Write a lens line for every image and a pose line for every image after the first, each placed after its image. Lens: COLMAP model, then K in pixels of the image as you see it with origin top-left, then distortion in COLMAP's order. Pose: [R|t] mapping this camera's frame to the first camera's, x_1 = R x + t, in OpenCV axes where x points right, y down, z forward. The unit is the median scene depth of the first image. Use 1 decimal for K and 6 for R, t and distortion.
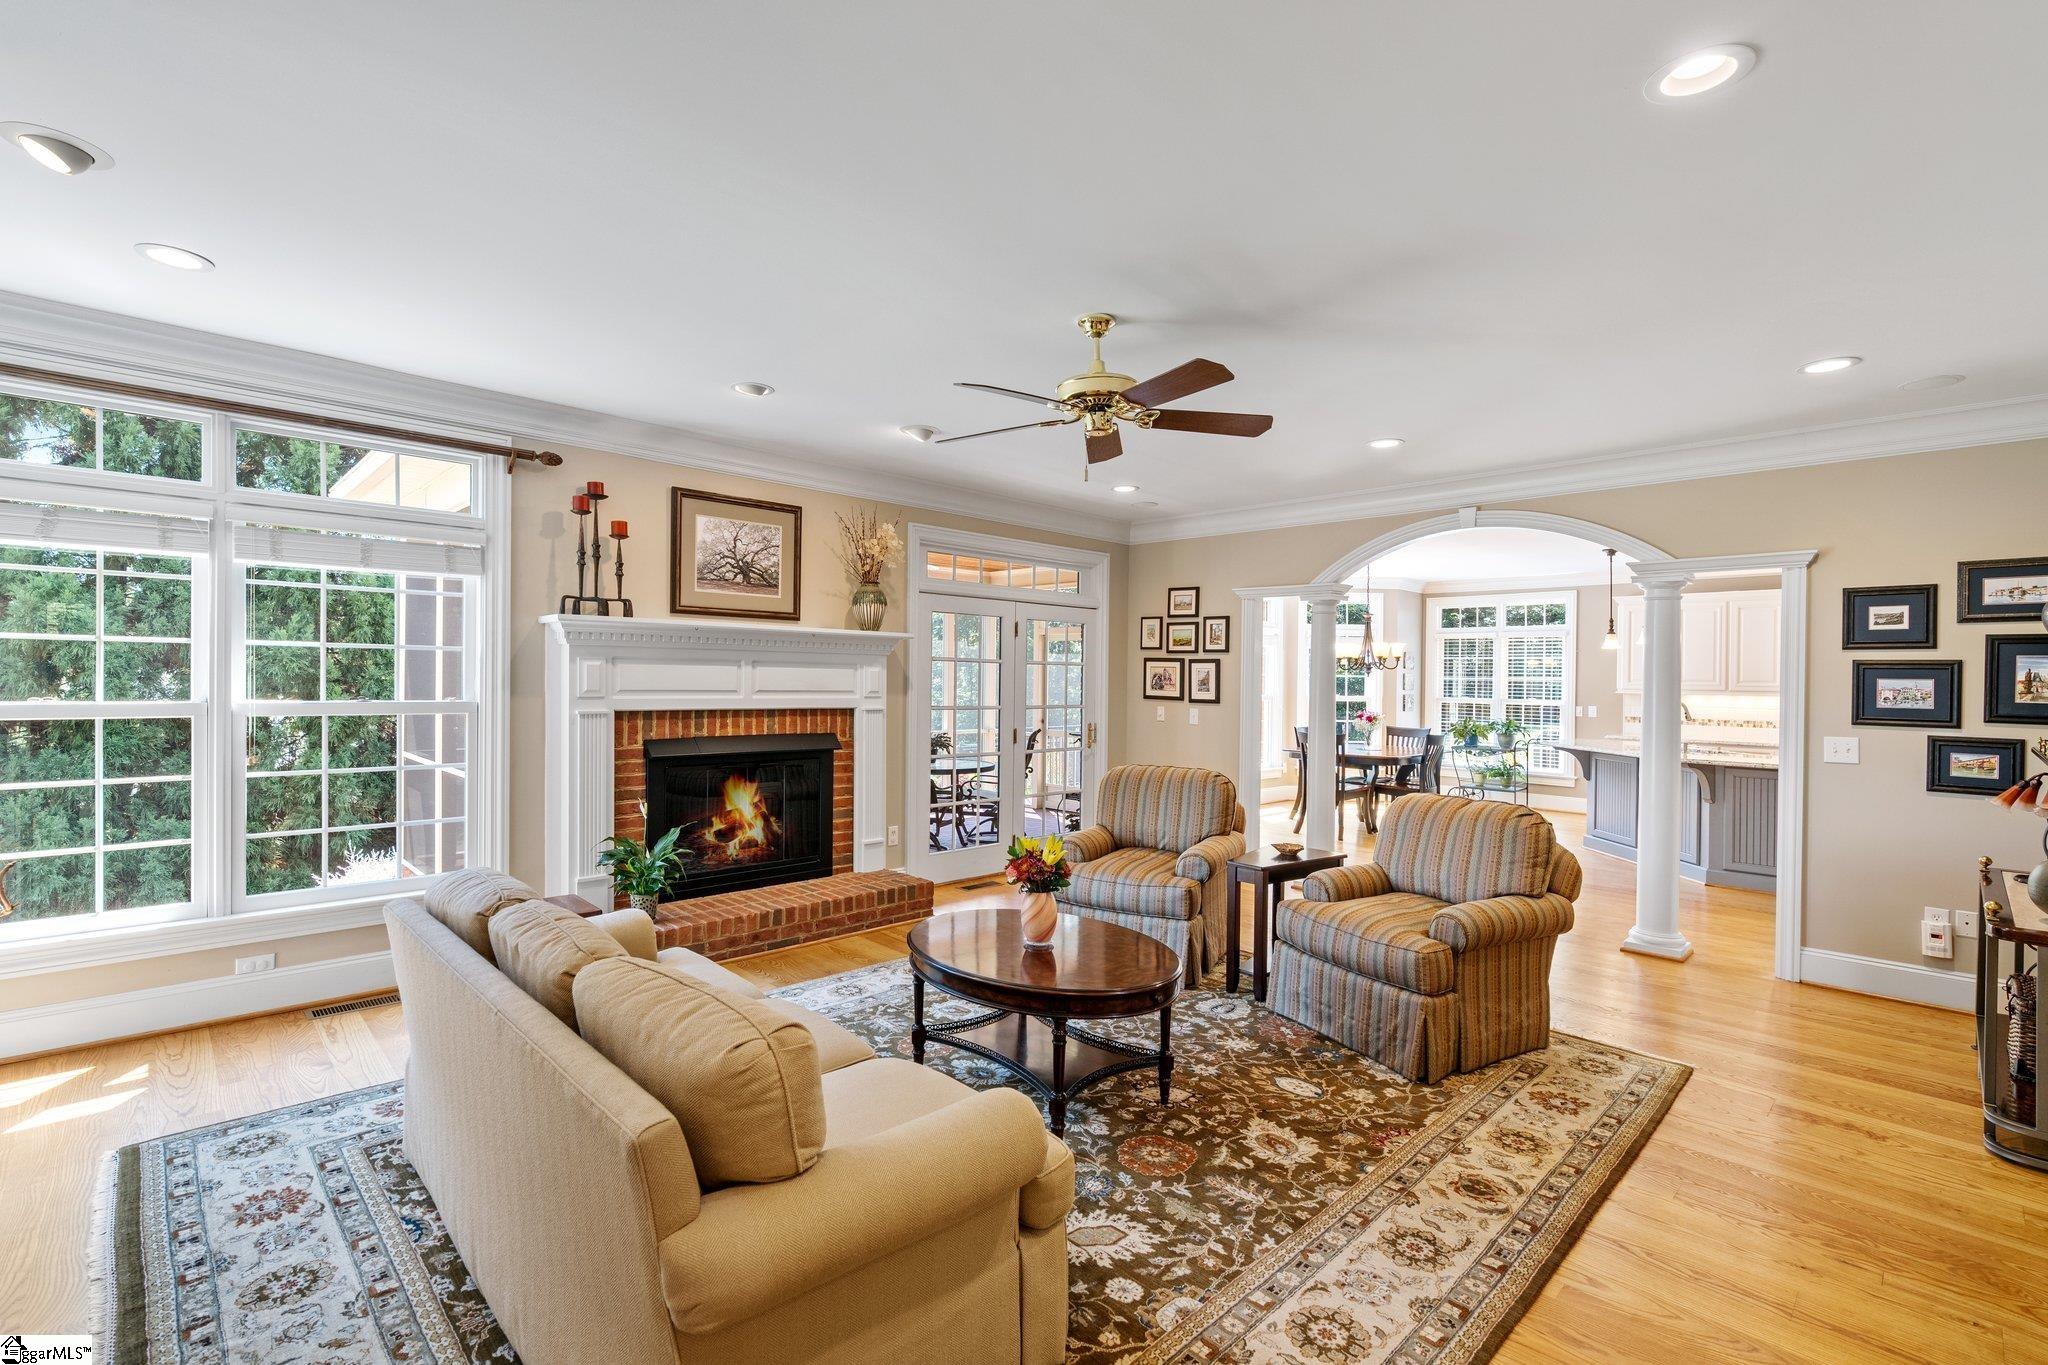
lens RADIAL K [[930.9, 0, 1015.4], [0, 930.9, 663.6], [0, 0, 1]] dist [0.003257, -0.000144]
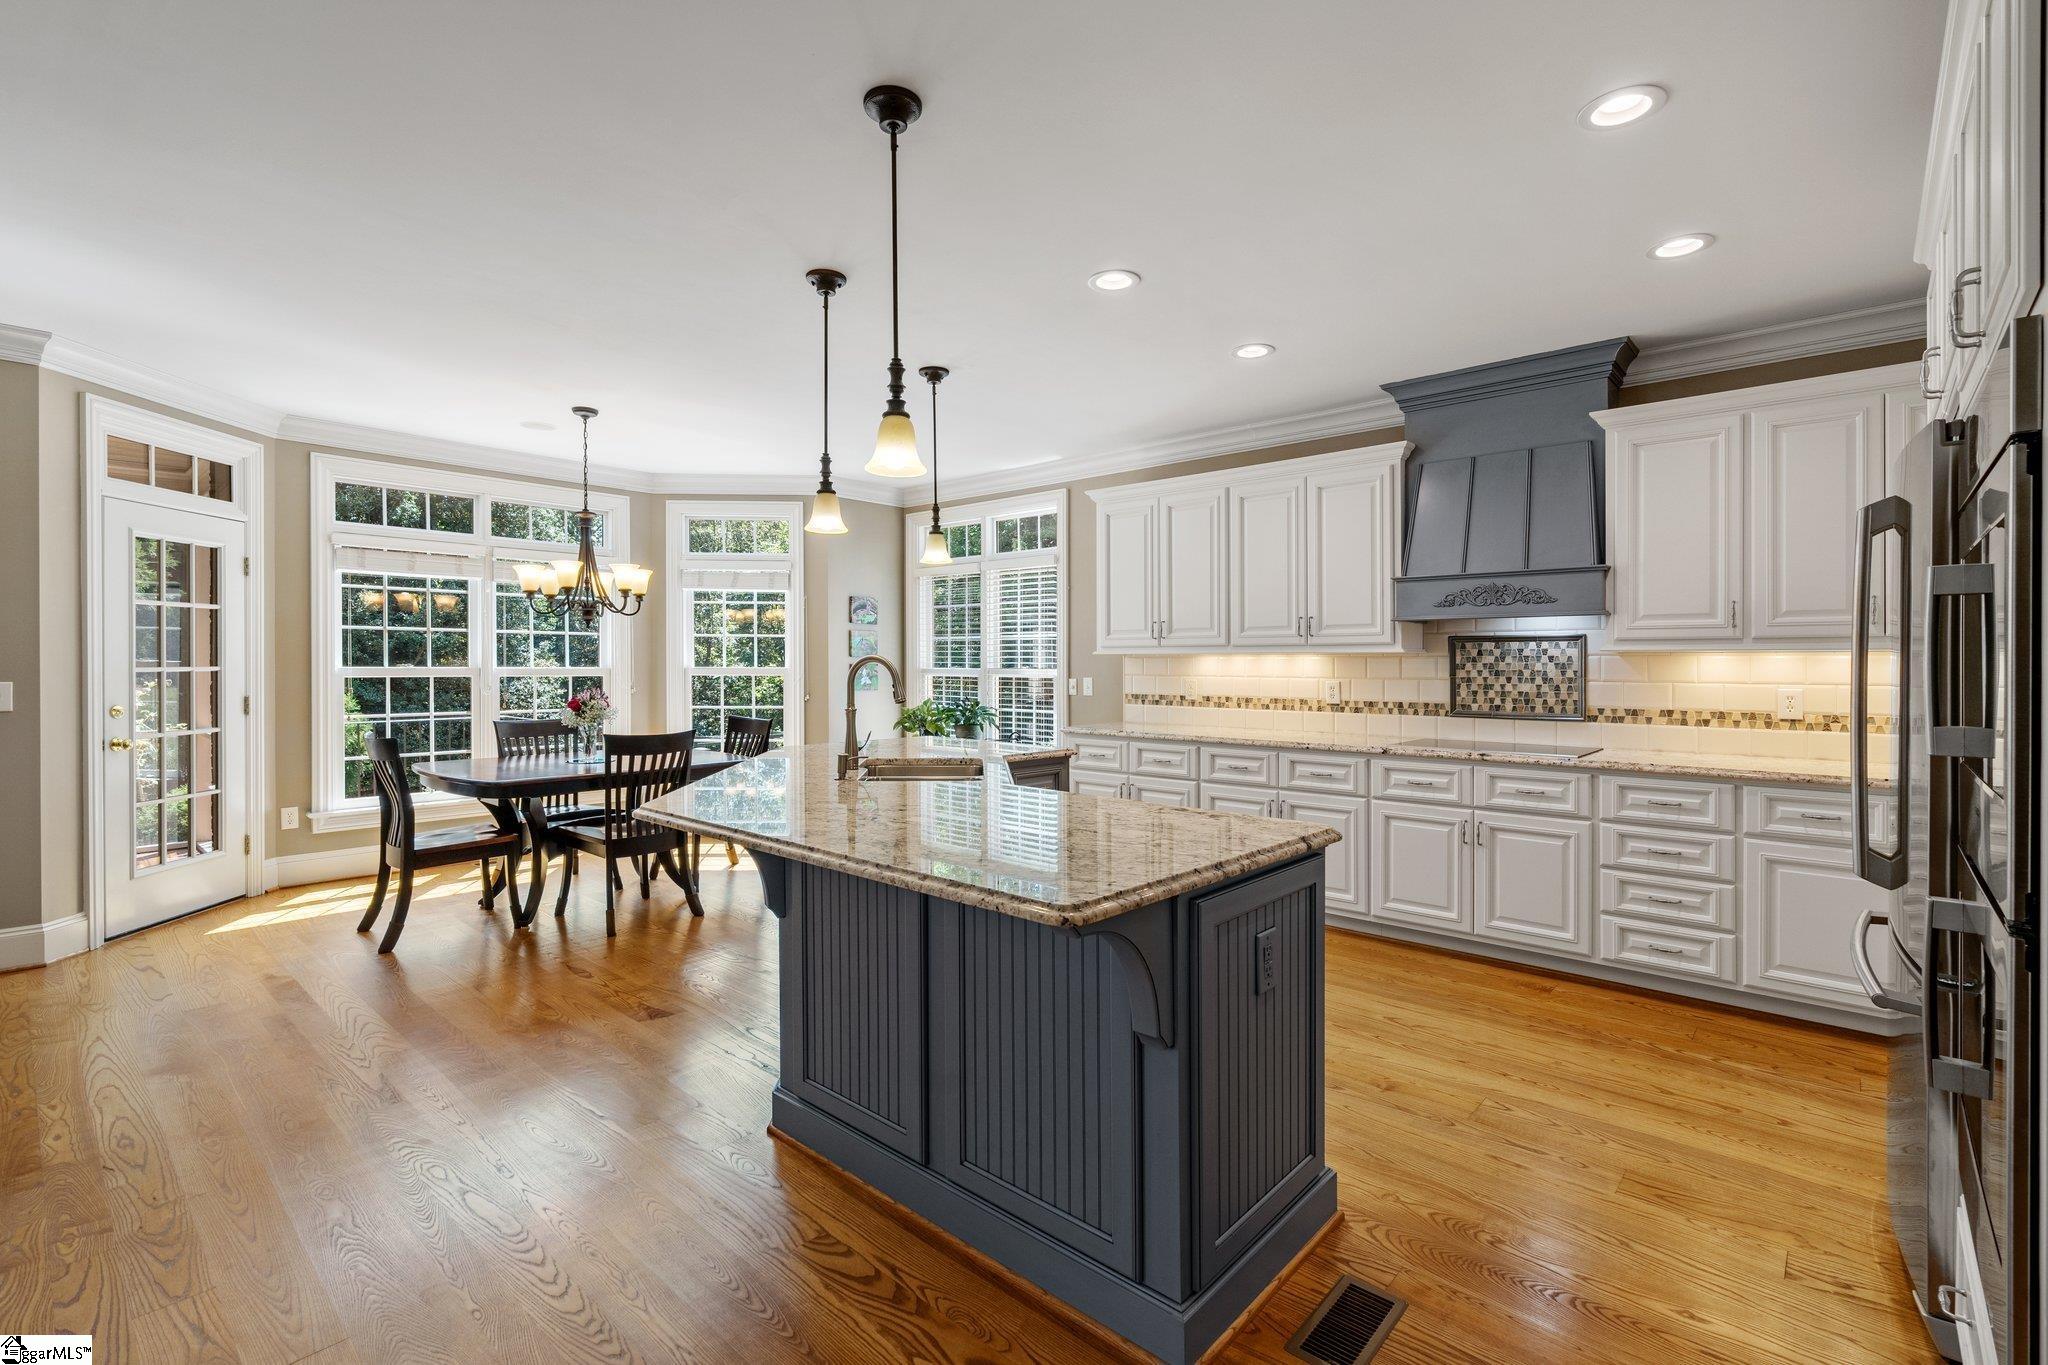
lens RADIAL K [[930.9, 0, 1032.6], [0, 930.9, 683.3], [0, 0, 1]] dist [0.003257, -0.000144]
pose [[0.997612, -0.015261, 0.067356, 0.515220], [0.012630, 0.999147, 0.039305, 0.023844], [-0.067899, -0.038360, 0.996954, 0.379054]]
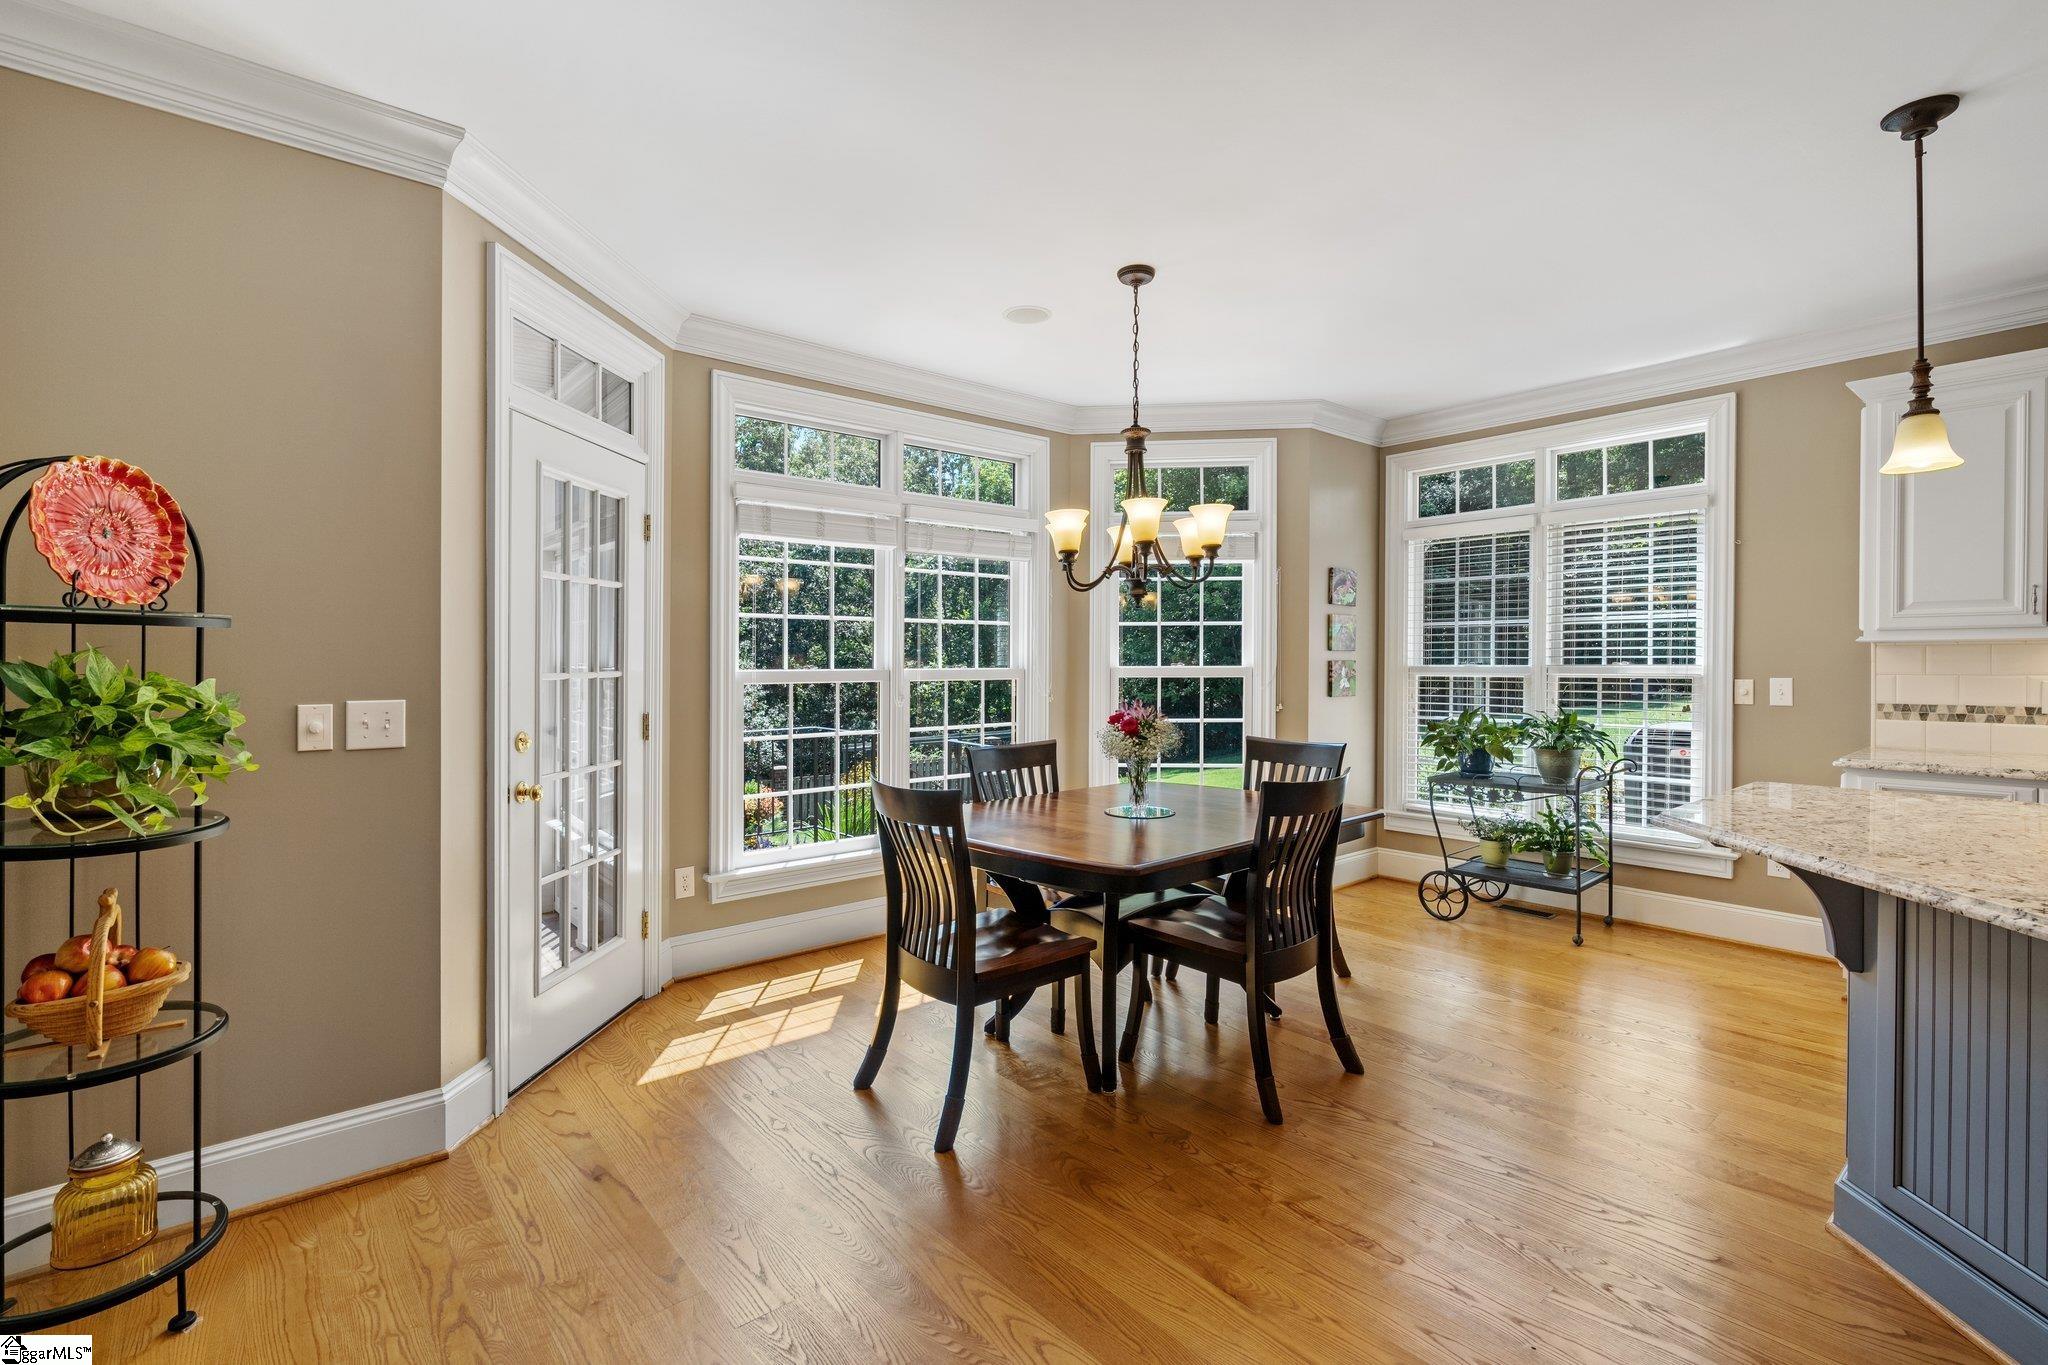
lens RADIAL K [[930.9, 0, 1016.9], [0, 930.9, 670.3], [0, 0, 1]] dist [0.003257, -0.000144]
pose [[0.997575, -0.021015, -0.066345, 0.306033], [0.022737, 0.999421, 0.025309, 0.023613], [0.065774, -0.026756, 0.997476, 0.554330]]
